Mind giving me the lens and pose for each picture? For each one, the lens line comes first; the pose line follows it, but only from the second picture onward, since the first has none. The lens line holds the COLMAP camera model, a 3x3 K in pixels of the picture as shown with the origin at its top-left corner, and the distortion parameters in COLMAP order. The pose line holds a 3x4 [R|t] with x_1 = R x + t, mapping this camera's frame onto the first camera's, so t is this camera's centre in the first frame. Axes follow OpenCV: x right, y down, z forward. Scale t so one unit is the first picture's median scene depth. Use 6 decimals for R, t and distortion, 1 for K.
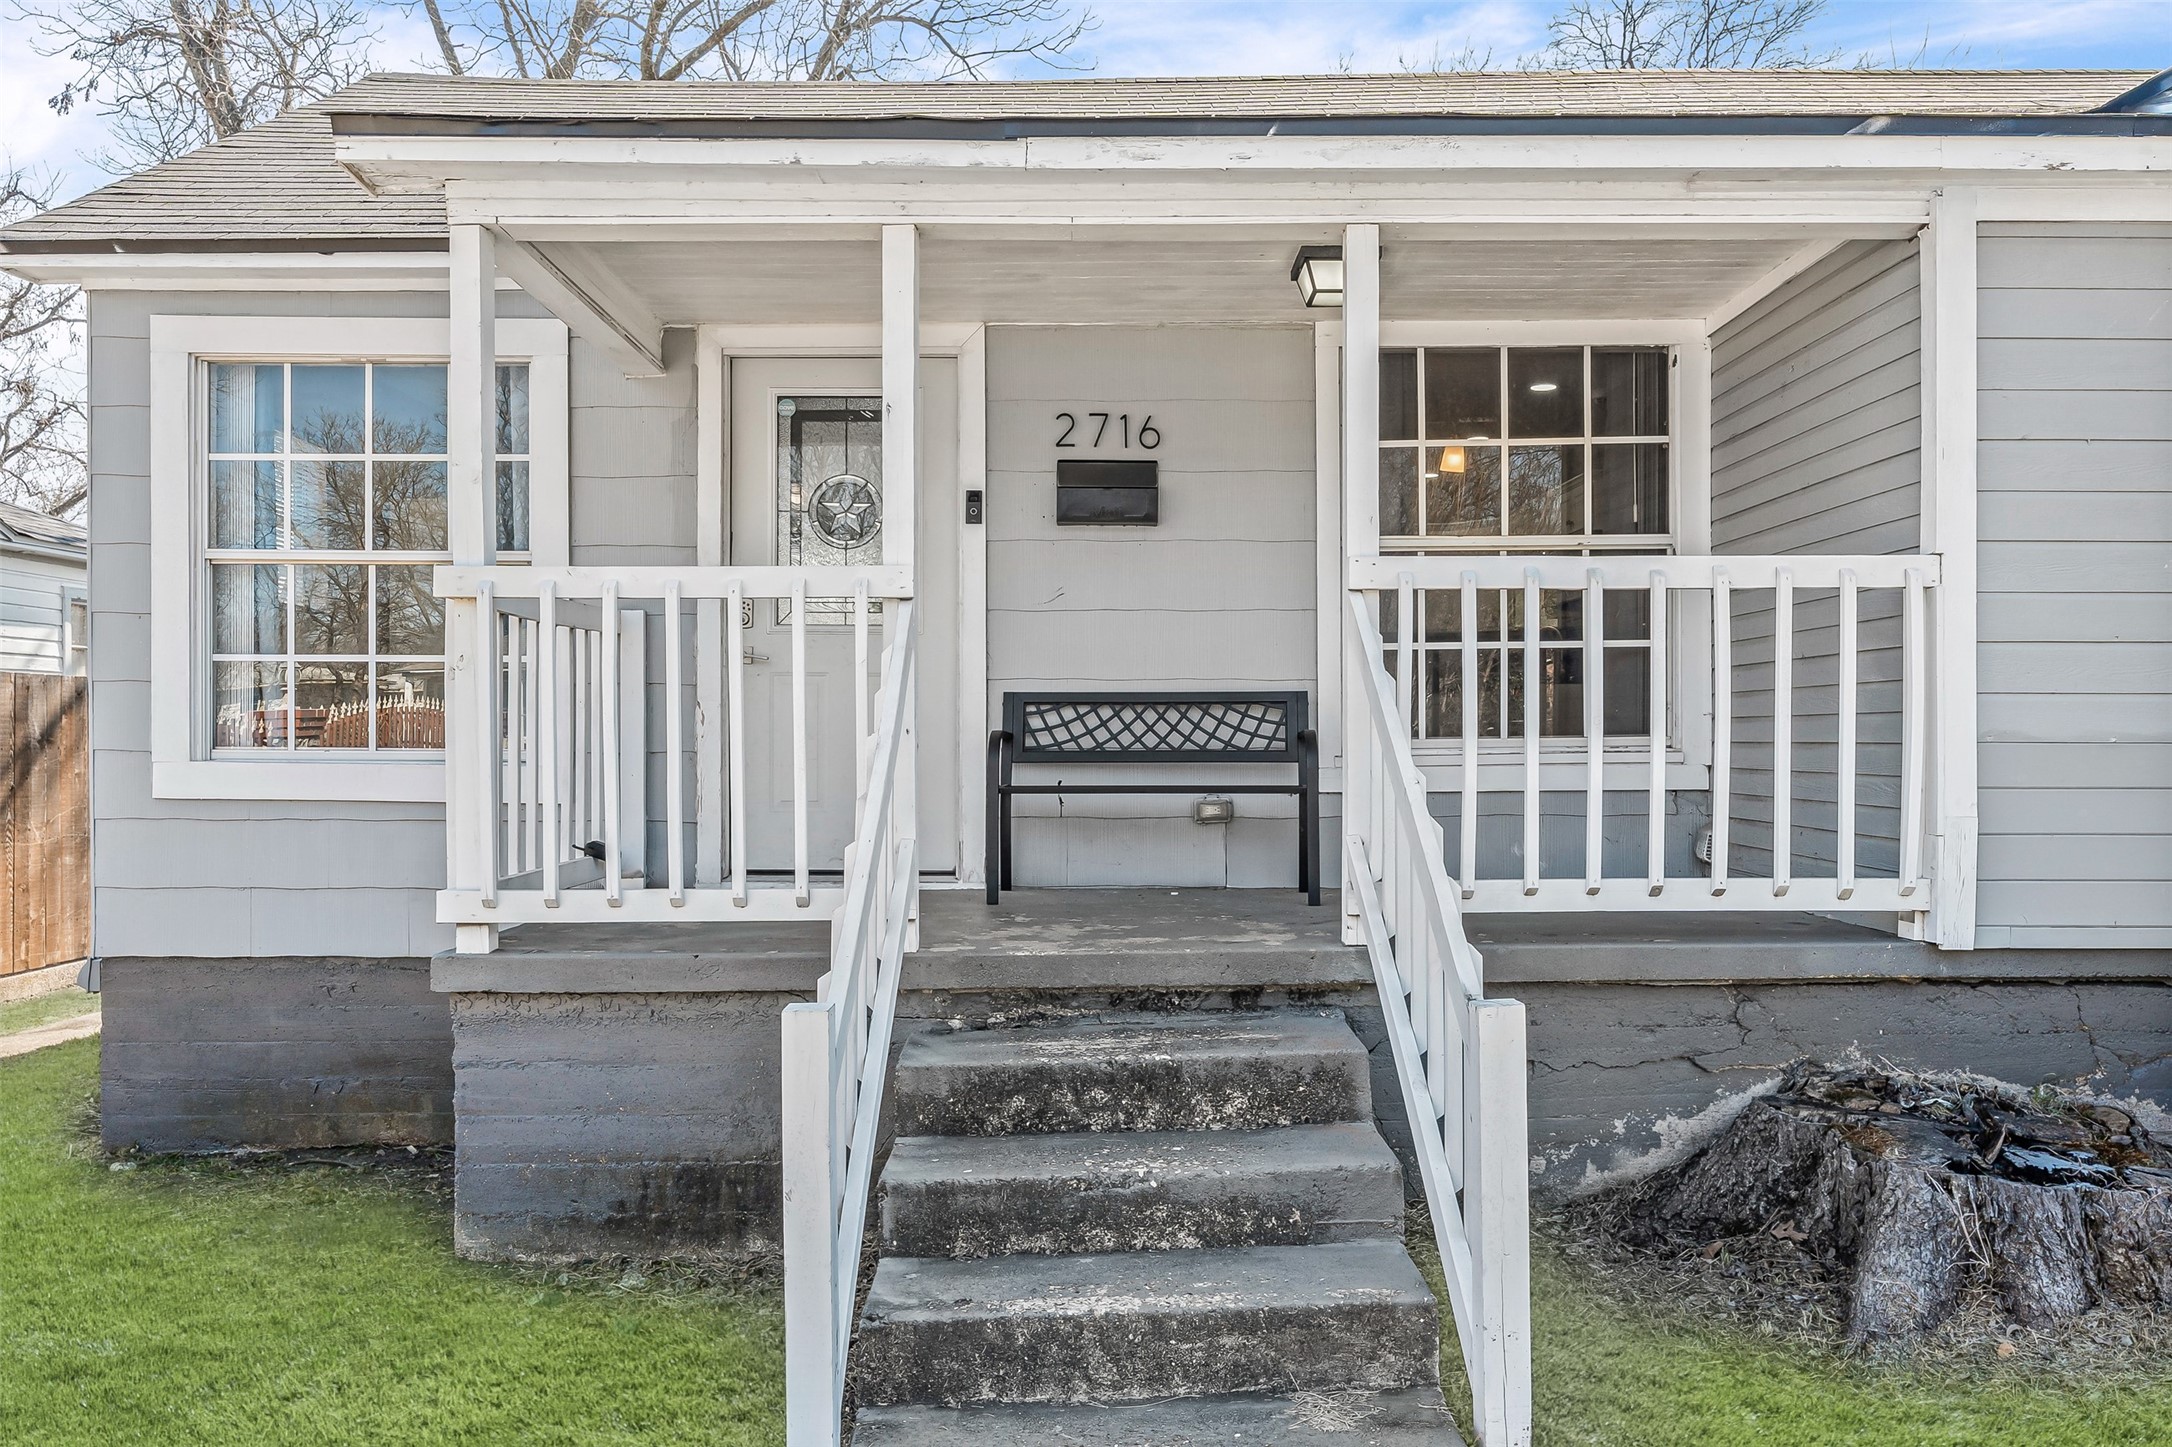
lens RADIAL K [[1683.6, 0, 1095.2], [0, 1683.6, 715.0], [0, 0, 1]] dist [-0.006310, 0.003982]
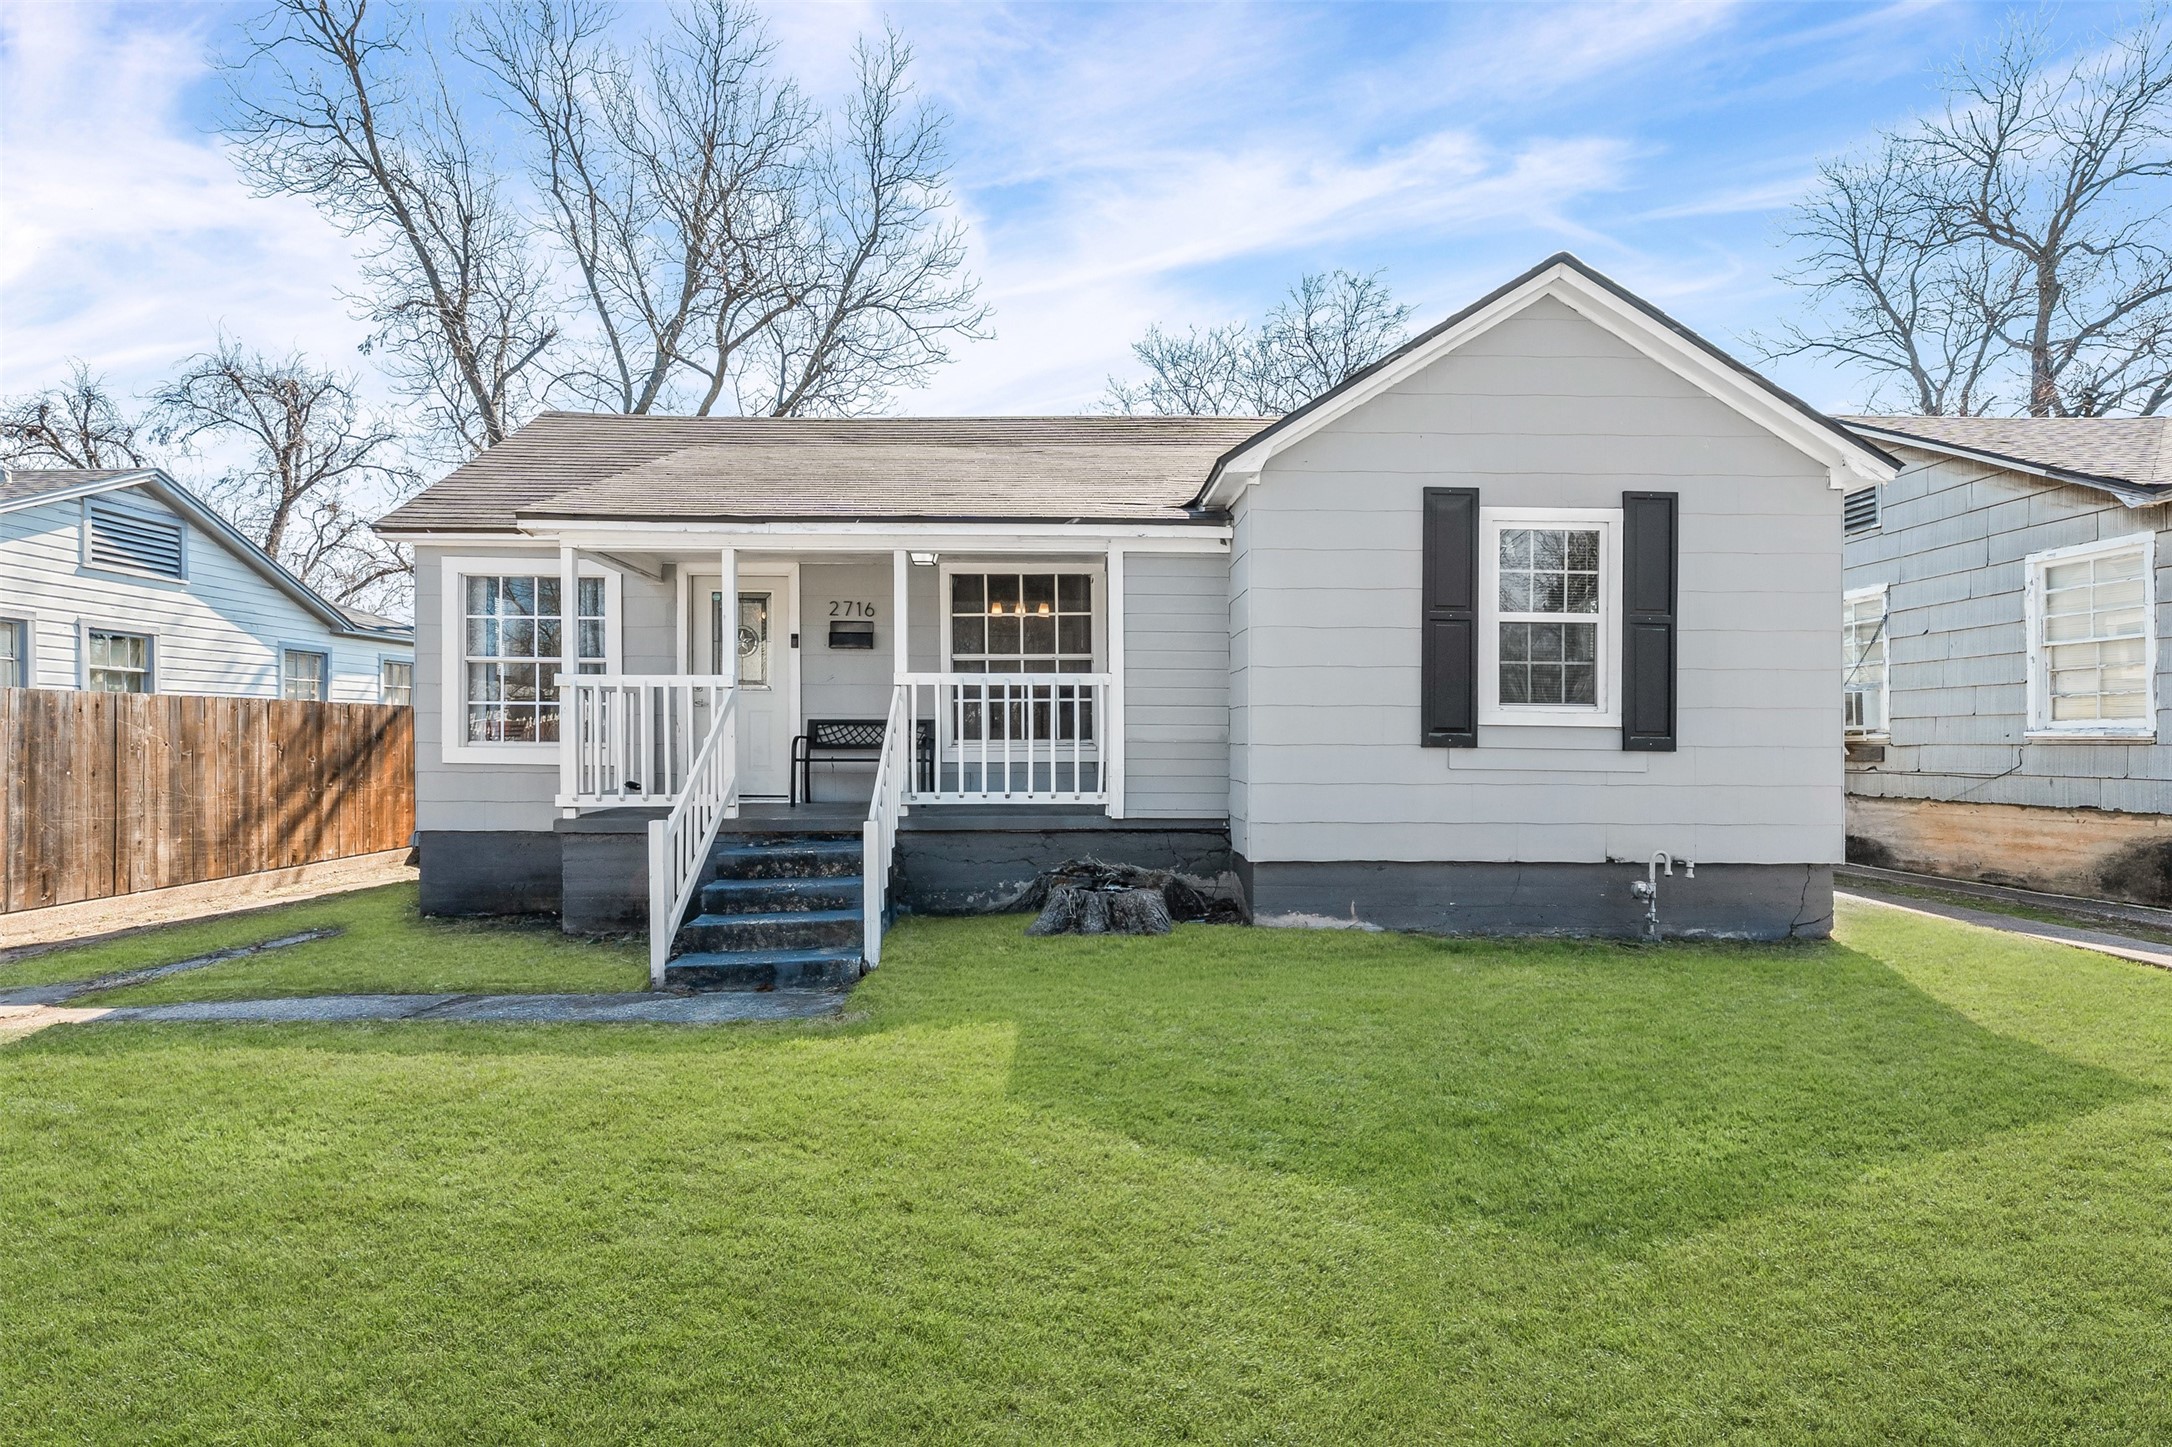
lens RADIAL K [[1155.9, 0, 1087.0], [0, 1155.9, 728.8], [0, 0, 1]] dist [0.001154, -0.000337]
pose [[0.999836, 0.004371, 0.017564, 0.316282], [-0.004473, 0.999973, 0.005753, -0.011562], [-0.017538, -0.005831, 0.999829, -0.642210]]
